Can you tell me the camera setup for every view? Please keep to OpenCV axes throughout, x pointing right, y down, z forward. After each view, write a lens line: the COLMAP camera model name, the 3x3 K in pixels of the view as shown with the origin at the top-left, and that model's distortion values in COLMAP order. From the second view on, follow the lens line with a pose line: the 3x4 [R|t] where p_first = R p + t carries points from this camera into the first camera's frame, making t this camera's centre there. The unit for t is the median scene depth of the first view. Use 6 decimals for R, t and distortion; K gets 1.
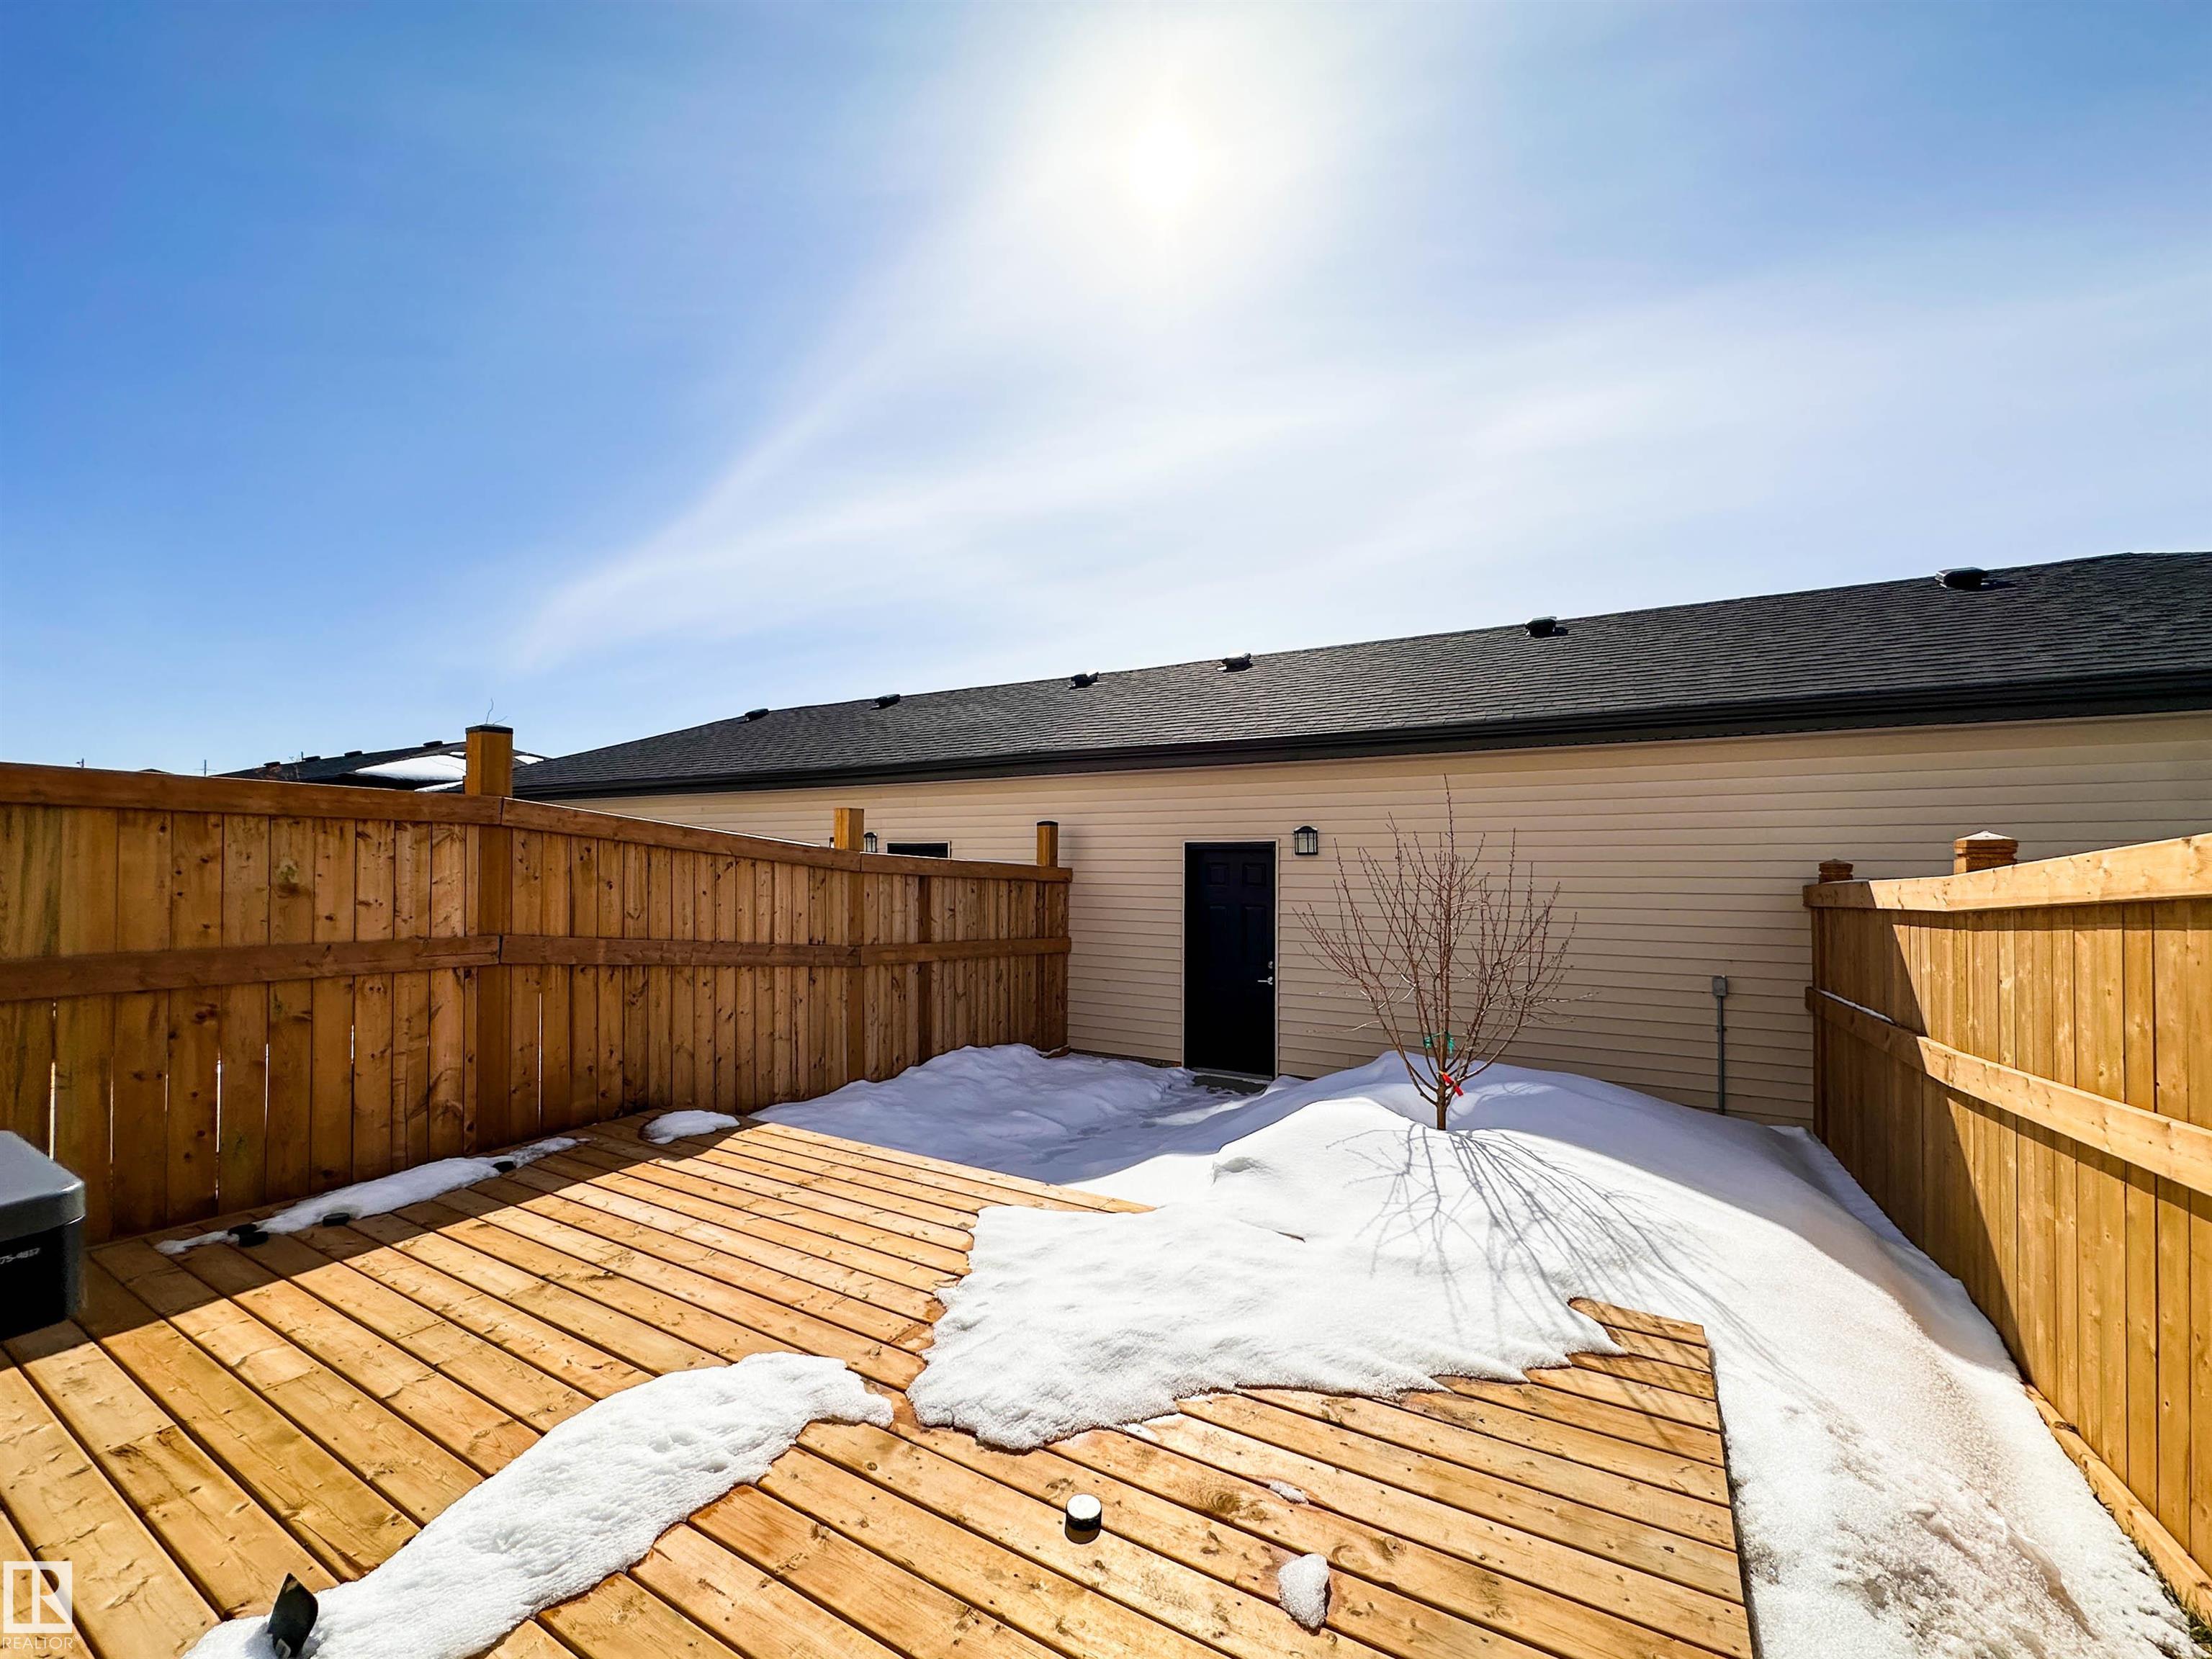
lens RADIAL K [[898.2, 0, 1079.1], [0, 898.2, 839.1], [0, 0, 1]] dist [0.000714, -0.000745]
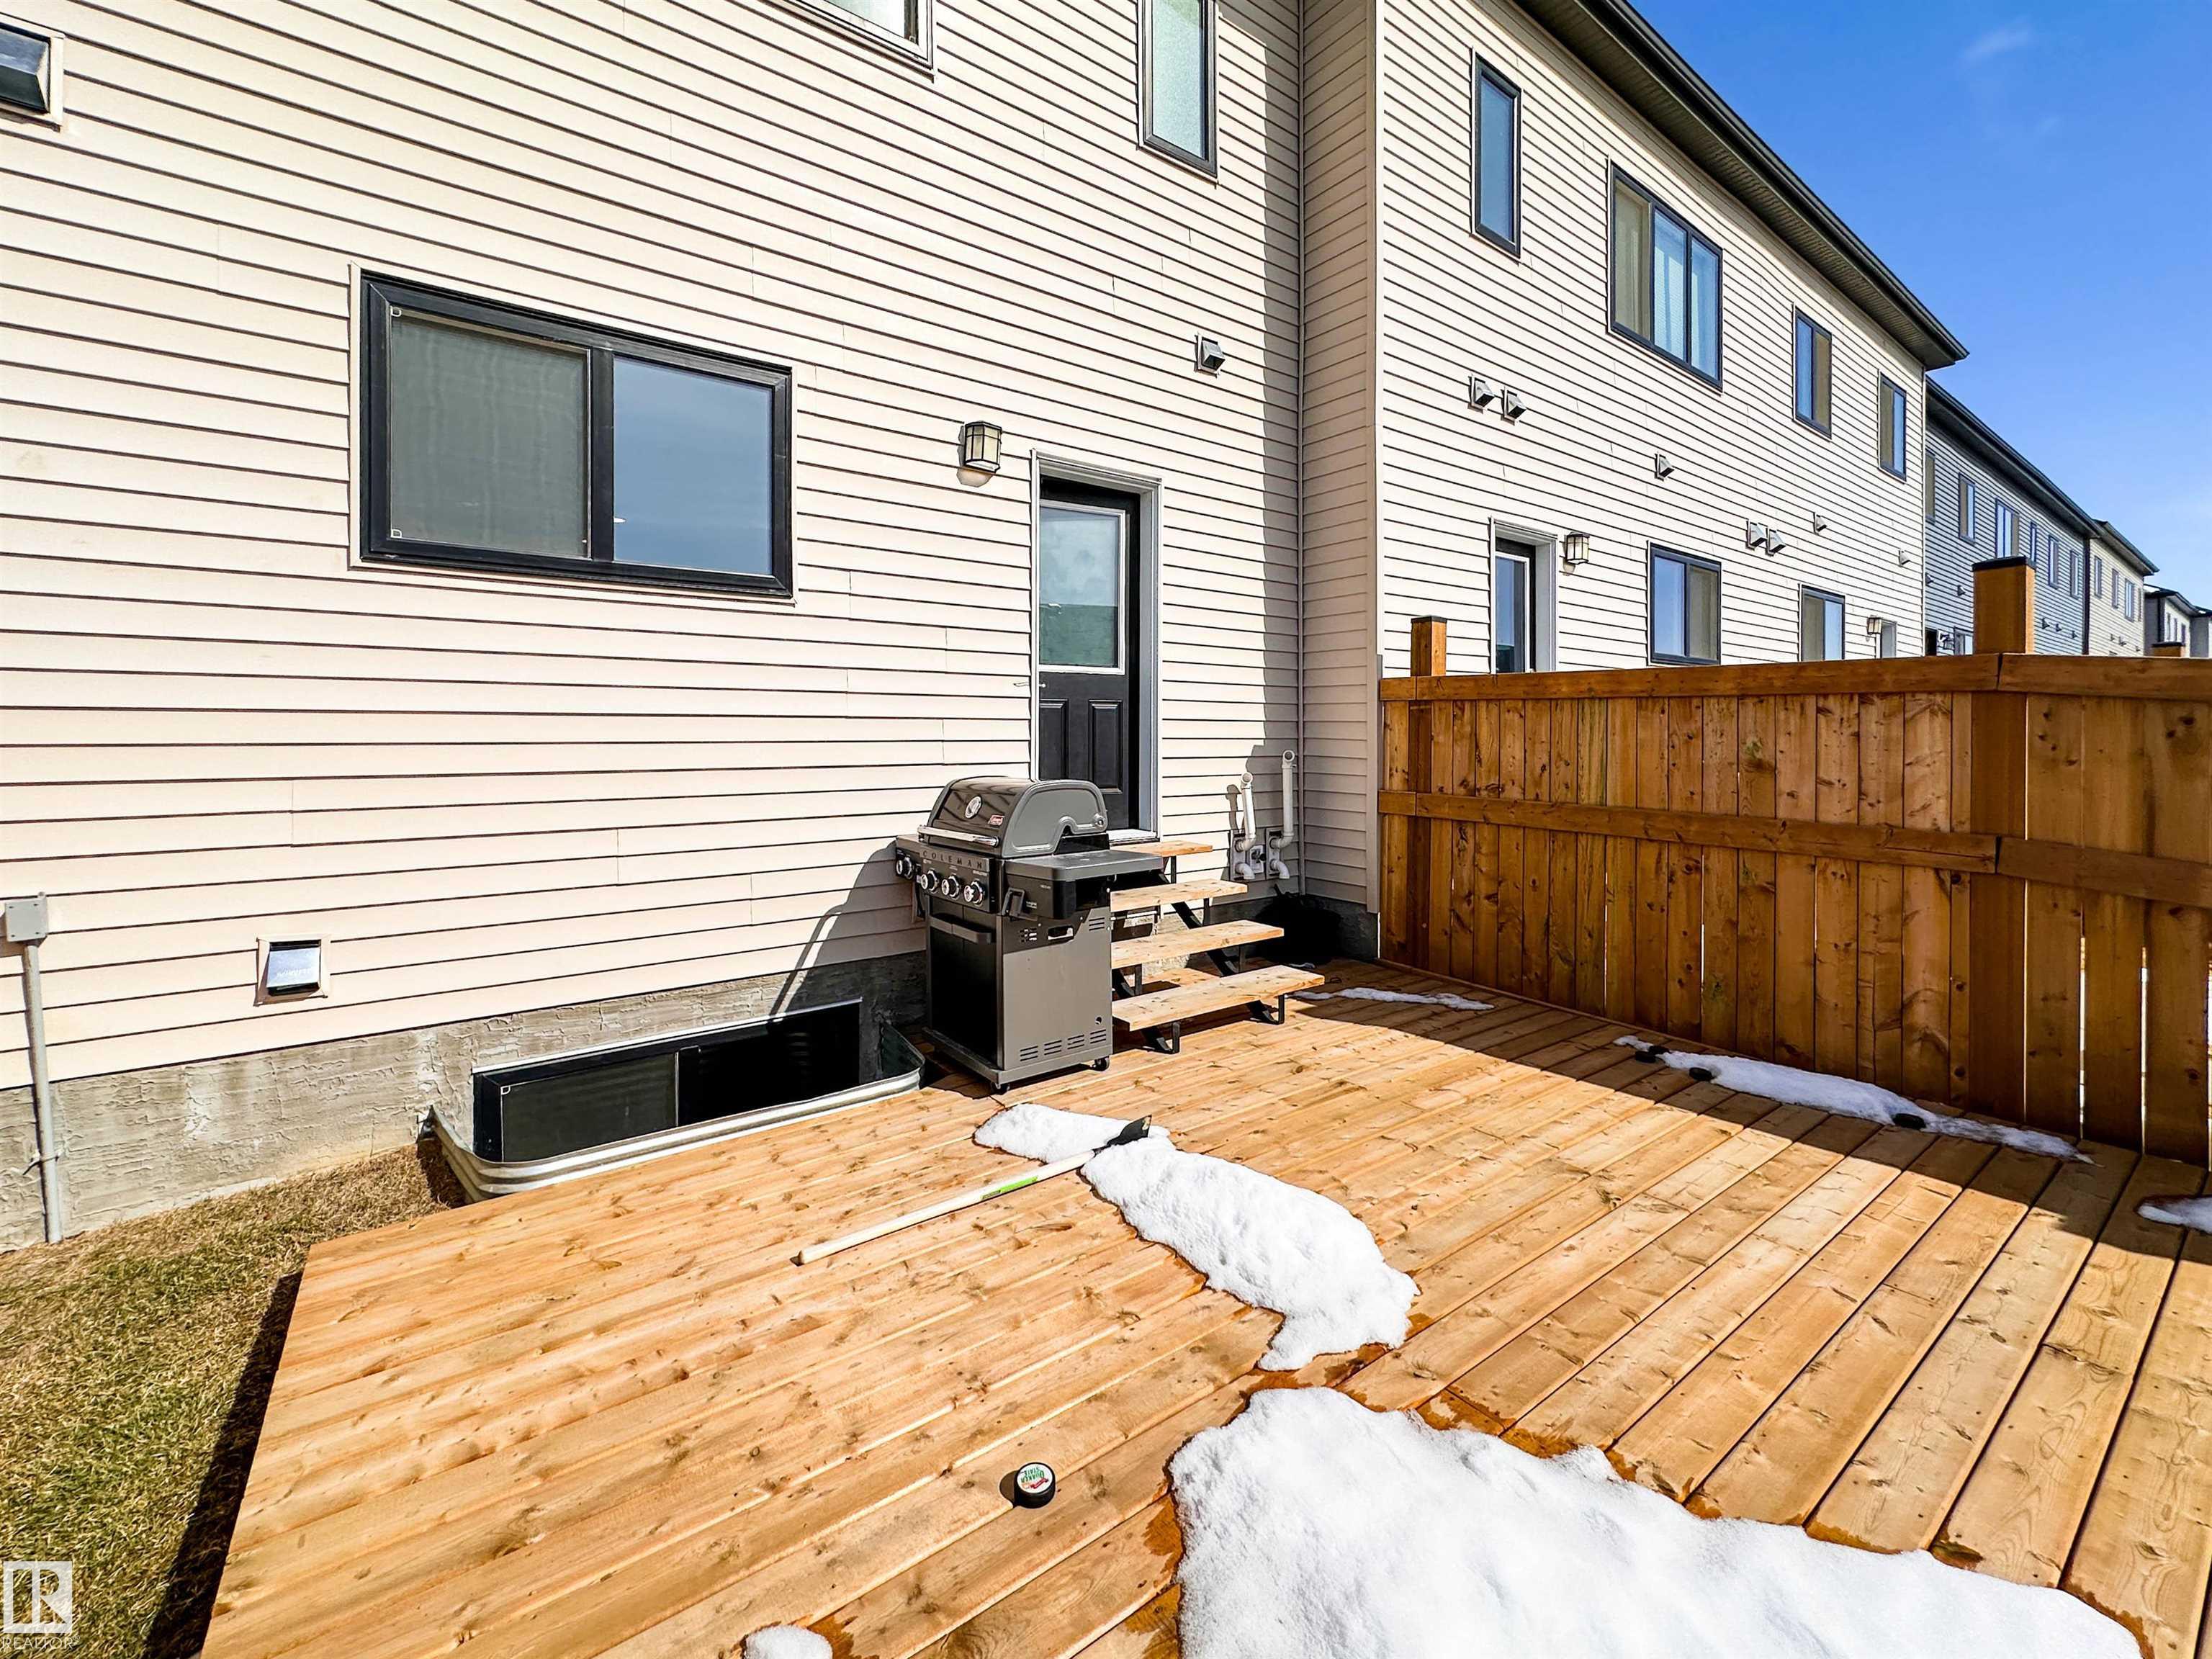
lens RADIAL K [[923.7, 0, 1130.4], [0, 923.7, 727.1], [0, 0, 1]] dist [-0.016252, 0.001505]
pose [[-0.362165, -0.010569, -0.932054, 0.372852], [0.020800, 0.999595, -0.019417, 0.016174], [0.931882, -0.026419, -0.361798, 0.661484]]
